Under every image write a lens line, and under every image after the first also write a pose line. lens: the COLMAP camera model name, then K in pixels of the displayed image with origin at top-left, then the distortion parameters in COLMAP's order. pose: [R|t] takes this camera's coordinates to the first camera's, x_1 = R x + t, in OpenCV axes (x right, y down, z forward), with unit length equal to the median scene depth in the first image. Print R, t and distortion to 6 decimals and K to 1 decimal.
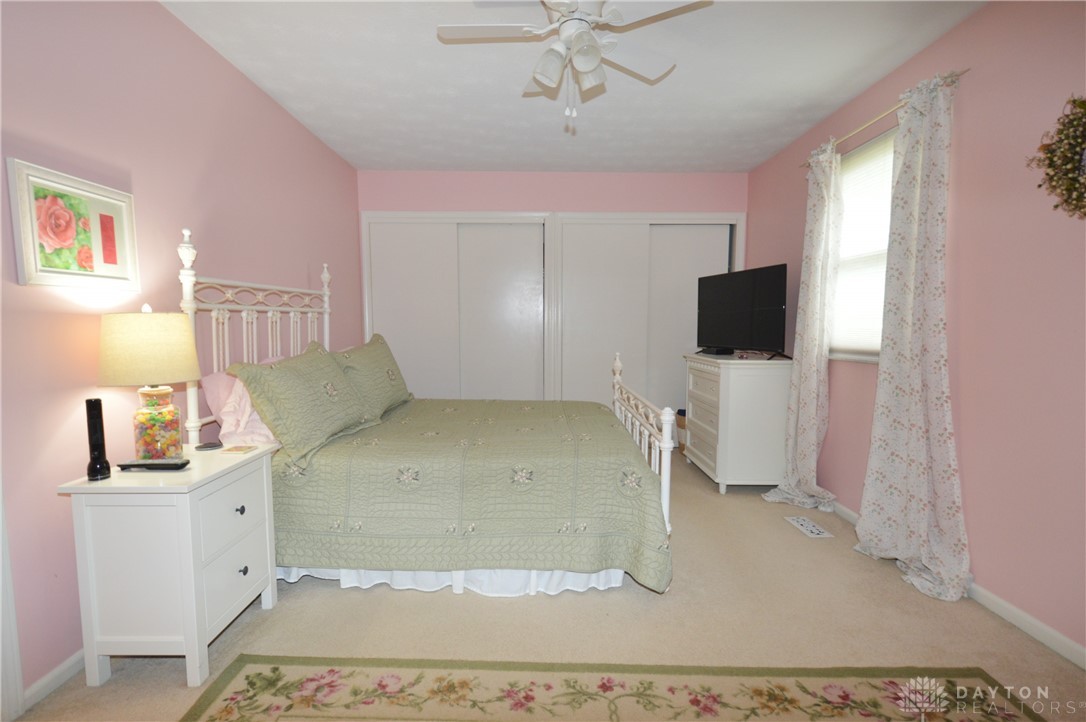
lens RADIAL K [[494.7, 0, 538.9], [0, 494.7, 363.6], [0, 0, 1]] dist [-0.007604, 0.000127]
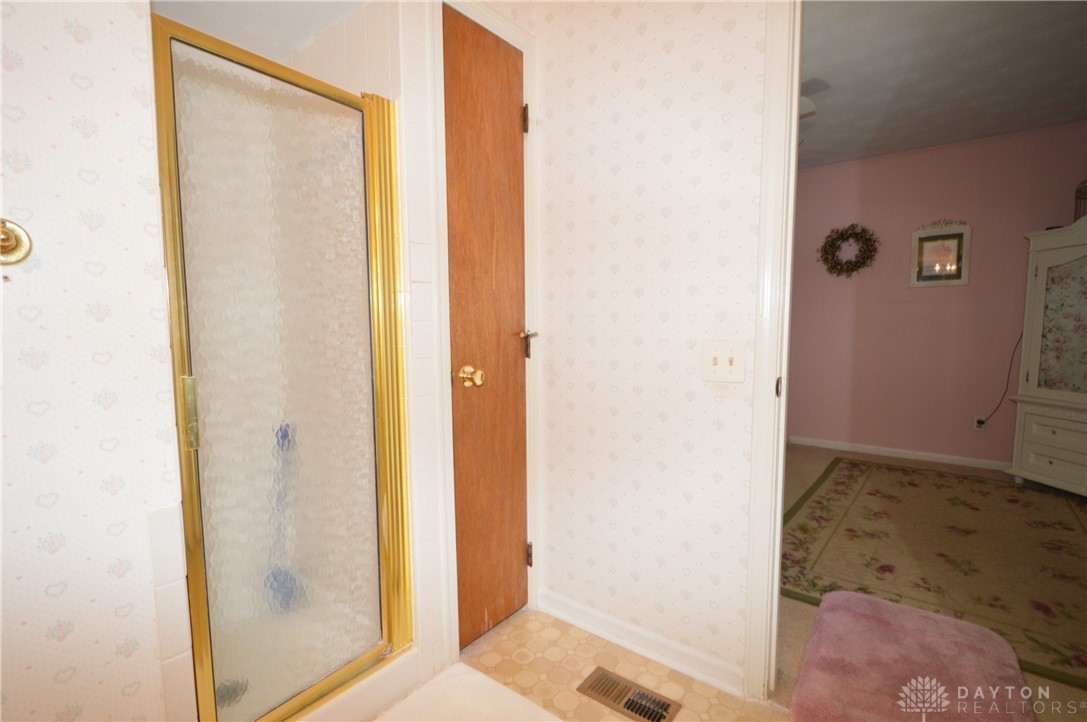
lens RADIAL K [[495.1, 0, 544.2], [0, 495.1, 364.6], [0, 0, 1]] dist [-0.007604, 0.000127]
pose [[0.616255, -0.062547, 0.785059, -2.000246], [0.066603, 0.997409, 0.027184, -0.007999], [-0.784725, 0.035535, 0.618824, 0.628342]]
